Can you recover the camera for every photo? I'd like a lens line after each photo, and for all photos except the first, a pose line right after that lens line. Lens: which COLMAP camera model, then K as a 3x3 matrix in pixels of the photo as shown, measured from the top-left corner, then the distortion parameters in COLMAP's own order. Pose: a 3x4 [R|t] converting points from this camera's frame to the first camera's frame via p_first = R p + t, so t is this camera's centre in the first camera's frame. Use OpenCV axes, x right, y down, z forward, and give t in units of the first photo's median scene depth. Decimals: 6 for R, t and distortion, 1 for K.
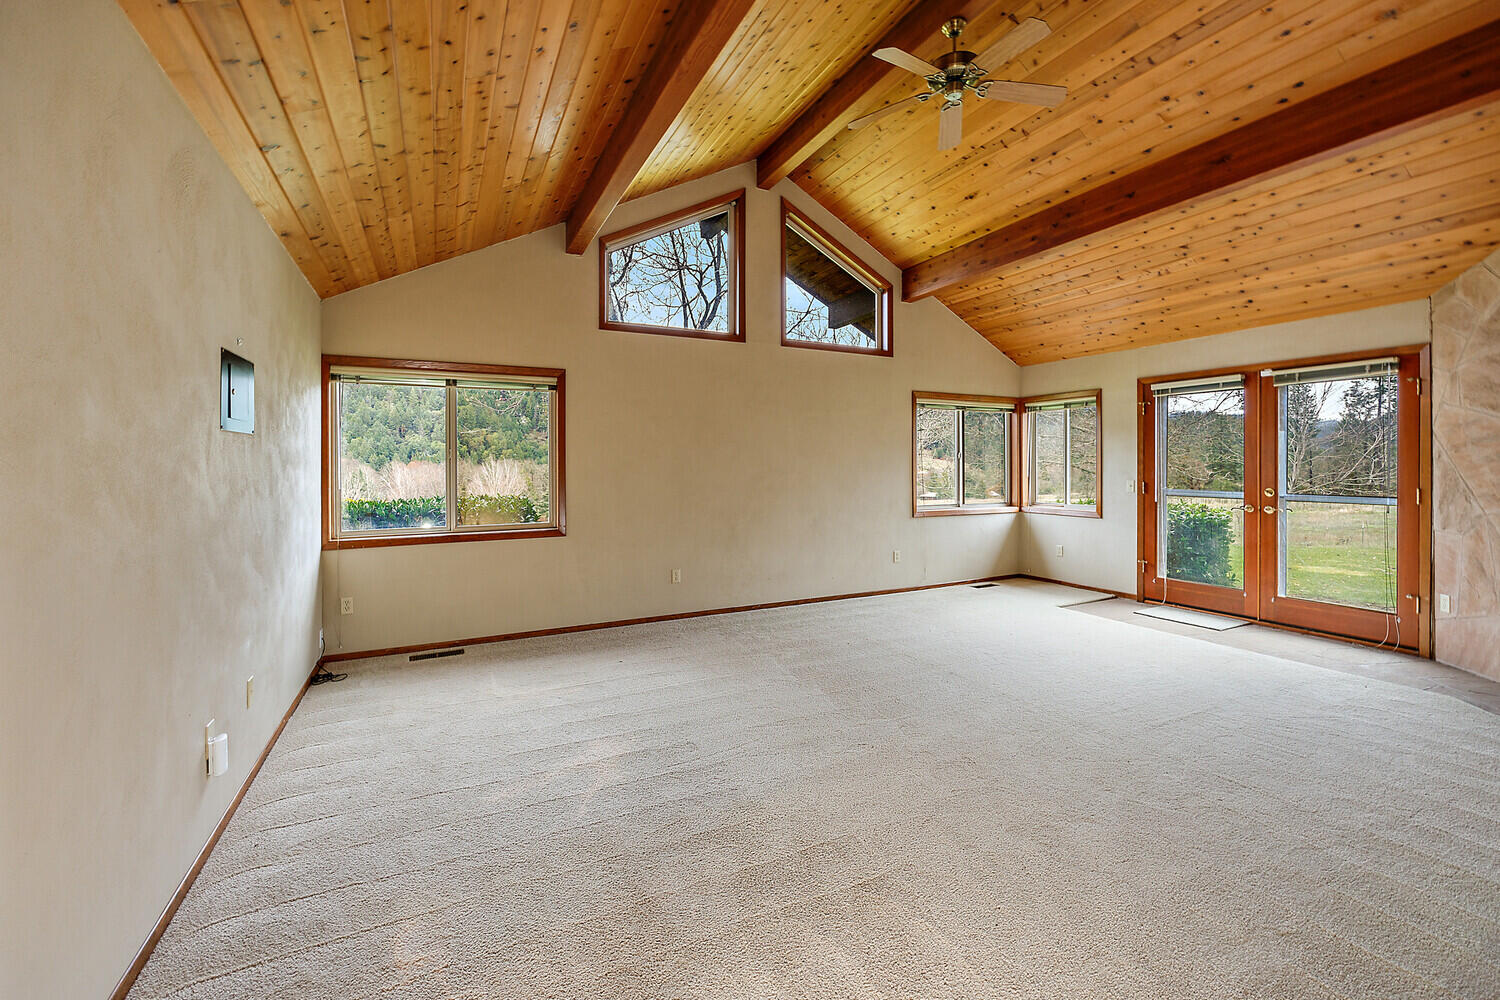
lens RADIAL K [[609.6, 0, 751.6], [0, 609.6, 478.8], [0, 0, 1]] dist [-0.001242, 0.000299]
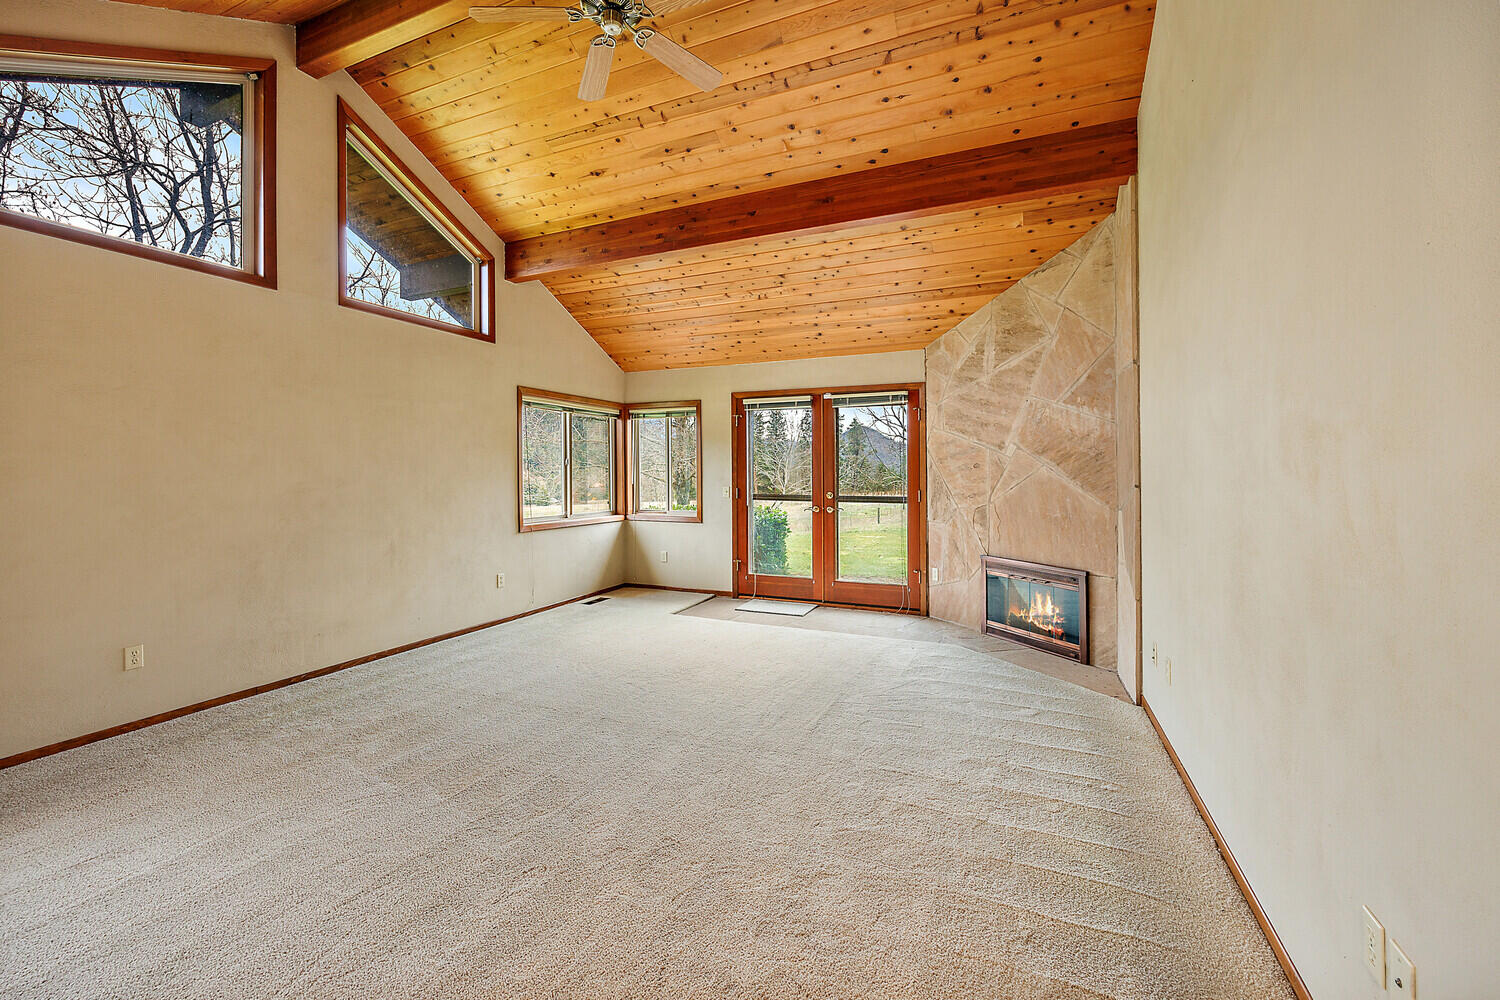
lens RADIAL K [[609.6, 0, 751.6], [0, 609.6, 478.8], [0, 0, 1]] dist [-0.001242, 0.000299]
pose [[0.773531, -0.004471, 0.633743, -0.033223], [0.012306, 0.999893, -0.007966, -0.002411], [-0.633639, 0.013961, 0.773503, 0.156861]]
